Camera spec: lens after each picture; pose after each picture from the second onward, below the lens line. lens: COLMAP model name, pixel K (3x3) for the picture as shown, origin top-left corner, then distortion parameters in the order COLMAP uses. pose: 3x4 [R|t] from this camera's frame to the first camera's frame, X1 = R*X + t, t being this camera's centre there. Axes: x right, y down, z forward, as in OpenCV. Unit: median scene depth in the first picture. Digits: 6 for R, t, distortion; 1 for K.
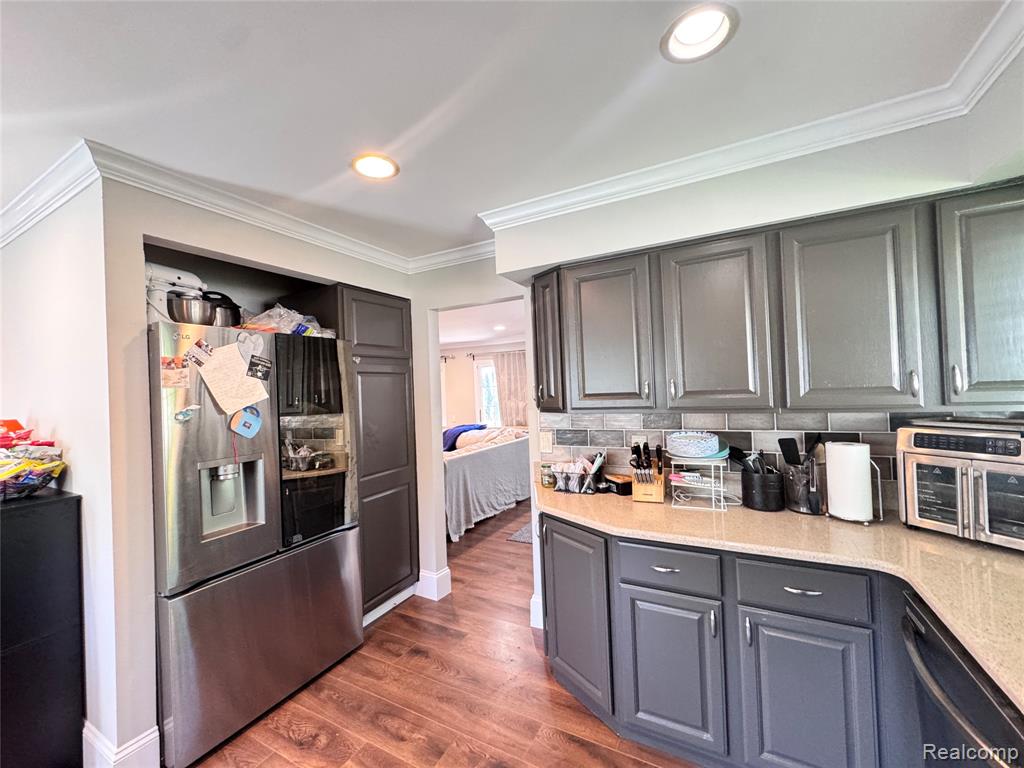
lens RADIAL K [[408.4, 0, 512.4], [0, 408.4, 385.6], [0, 0, 1]] dist [-0.005262, 0.000691]
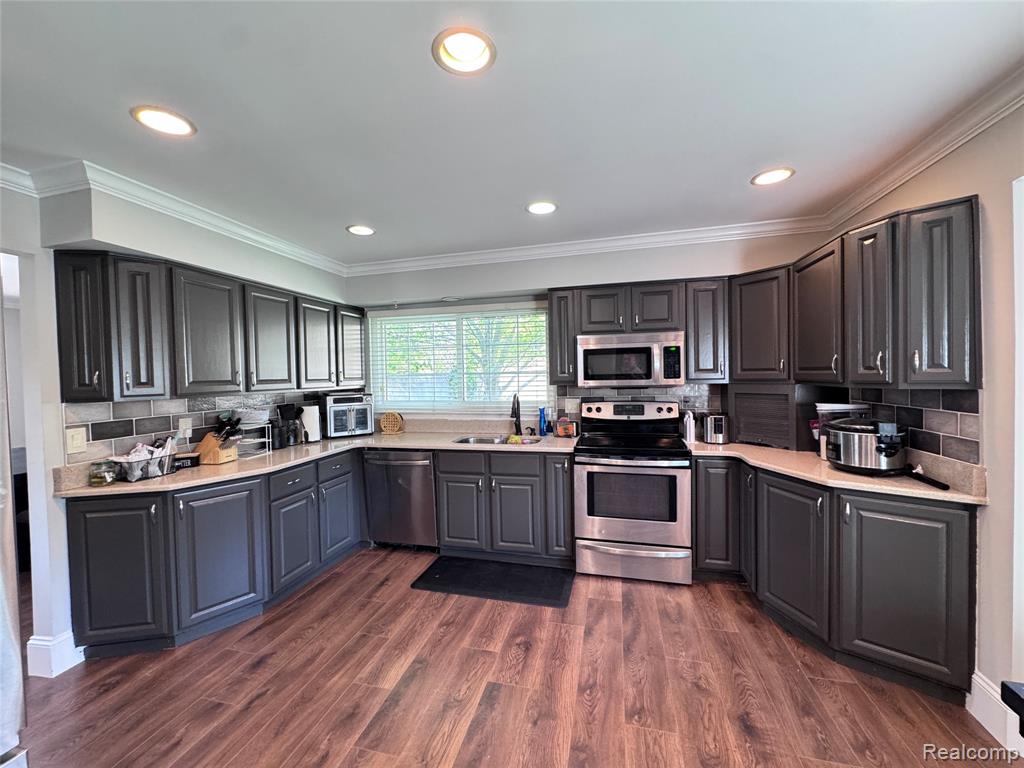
lens RADIAL K [[408.4, 0, 511.7], [0, 408.4, 381.8], [0, 0, 1]] dist [-0.005262, 0.000691]
pose [[-0.240236, 0.022891, 0.970444, -1.391630], [0.017333, 0.999664, -0.019289, 0.072095], [-0.970560, 0.012187, -0.240552, 0.474007]]
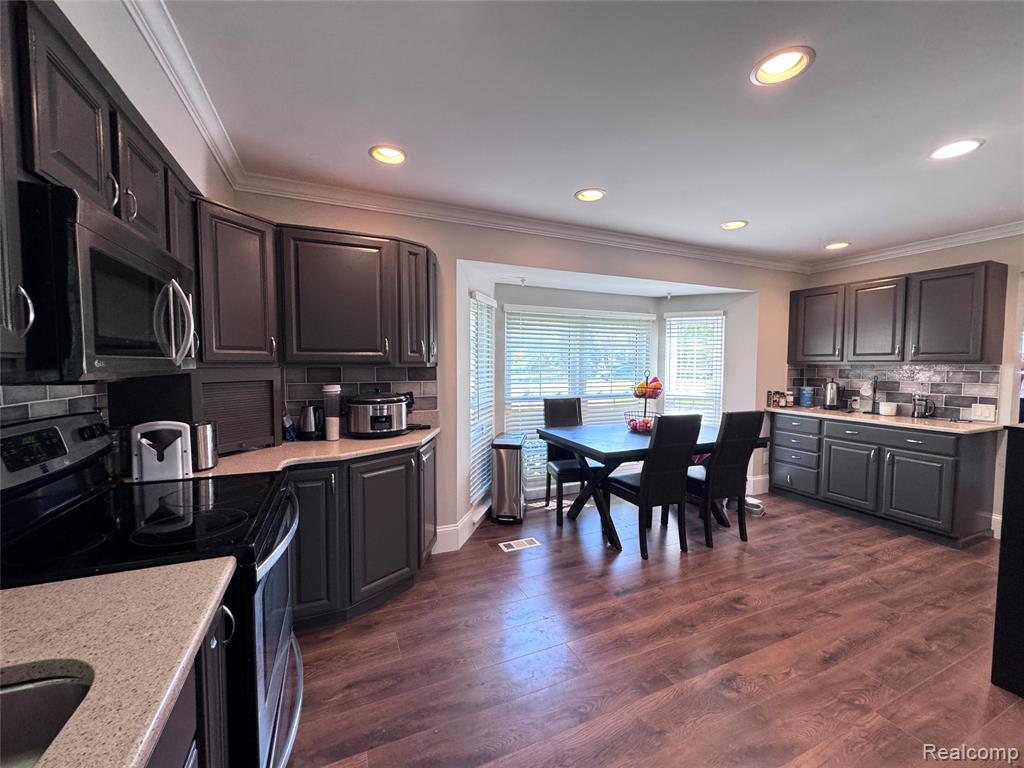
lens RADIAL K [[408.4, 0, 510.3], [0, 408.4, 385.6], [0, 0, 1]] dist [-0.005262, 0.000691]
pose [[-0.616598, 0.077657, -0.783439, 0.394396], [0.030780, 0.996740, 0.074575, 0.052430], [0.786676, 0.021869, -0.616978, 0.462281]]
